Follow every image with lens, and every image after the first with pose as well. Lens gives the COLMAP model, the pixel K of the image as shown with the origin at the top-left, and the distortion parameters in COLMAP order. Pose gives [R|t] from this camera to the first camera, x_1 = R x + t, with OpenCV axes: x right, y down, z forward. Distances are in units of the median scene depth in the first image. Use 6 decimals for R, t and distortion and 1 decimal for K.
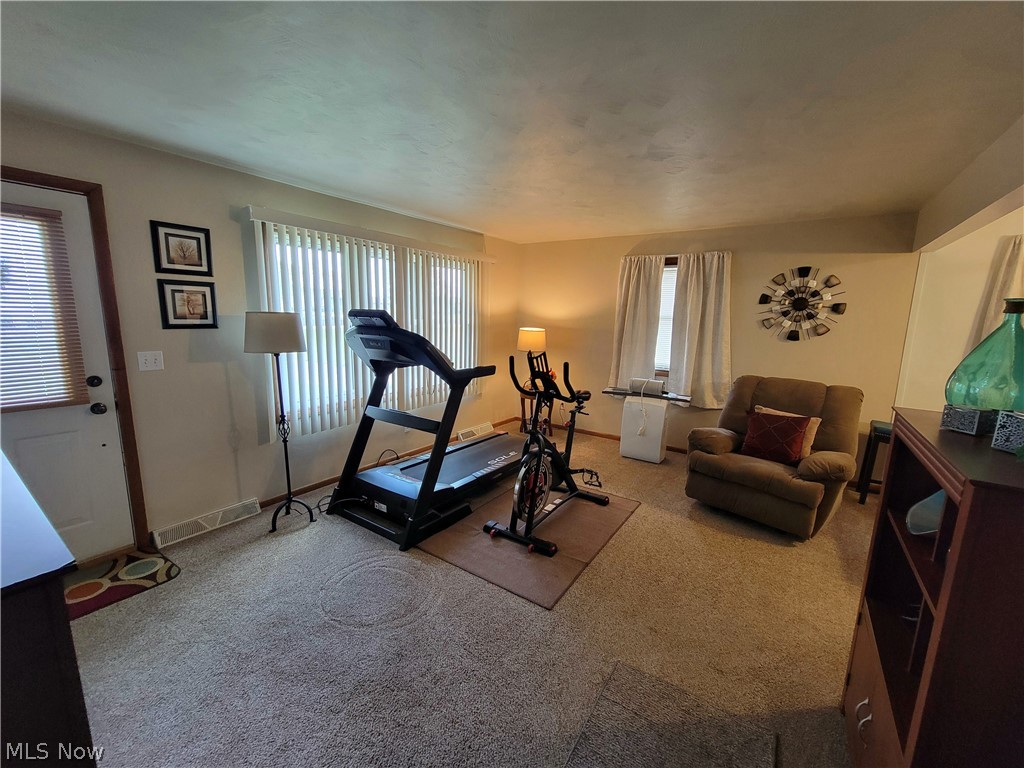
lens RADIAL K [[417.6, 0, 516.2], [0, 417.6, 385.1], [0, 0, 1]] dist [-0.008601, 0.003160]
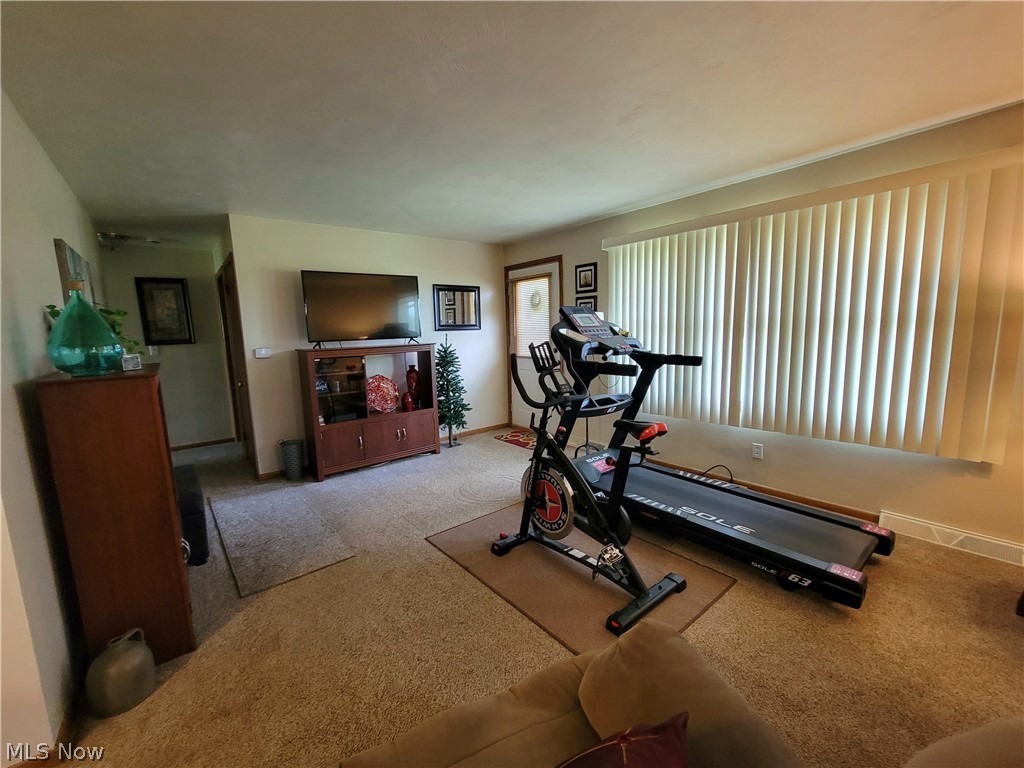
lens RADIAL K [[417.6, 0, 516.2], [0, 417.6, 385.1], [0, 0, 1]] dist [-0.008601, 0.003160]
pose [[-0.286469, 0.109635, -0.951796, 0.976751], [-0.145387, 0.976952, 0.156291, -0.126045], [0.946994, 0.183151, -0.263927, 1.285872]]
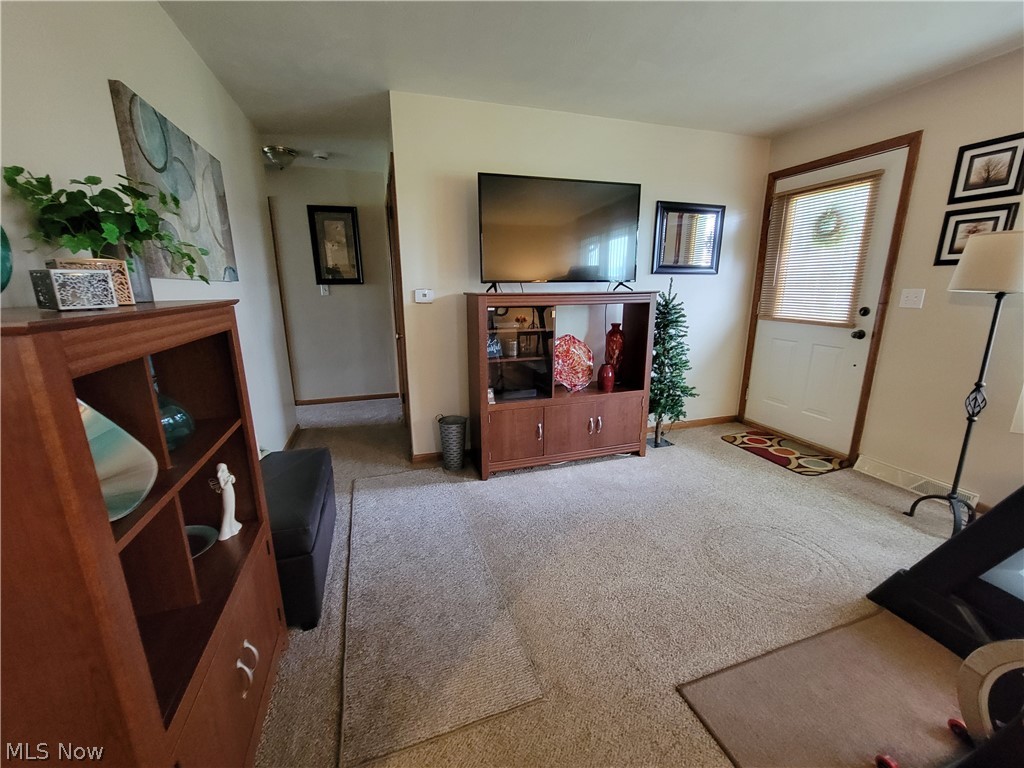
lens RADIAL K [[417.6, 0, 516.2], [0, 417.6, 385.1], [0, 0, 1]] dist [-0.008601, 0.003160]
pose [[-0.612456, 0.157784, -0.774598, 0.535273], [-0.150585, 0.938648, 0.310264, -0.027999], [0.776030, 0.306666, -0.551121, 0.868758]]
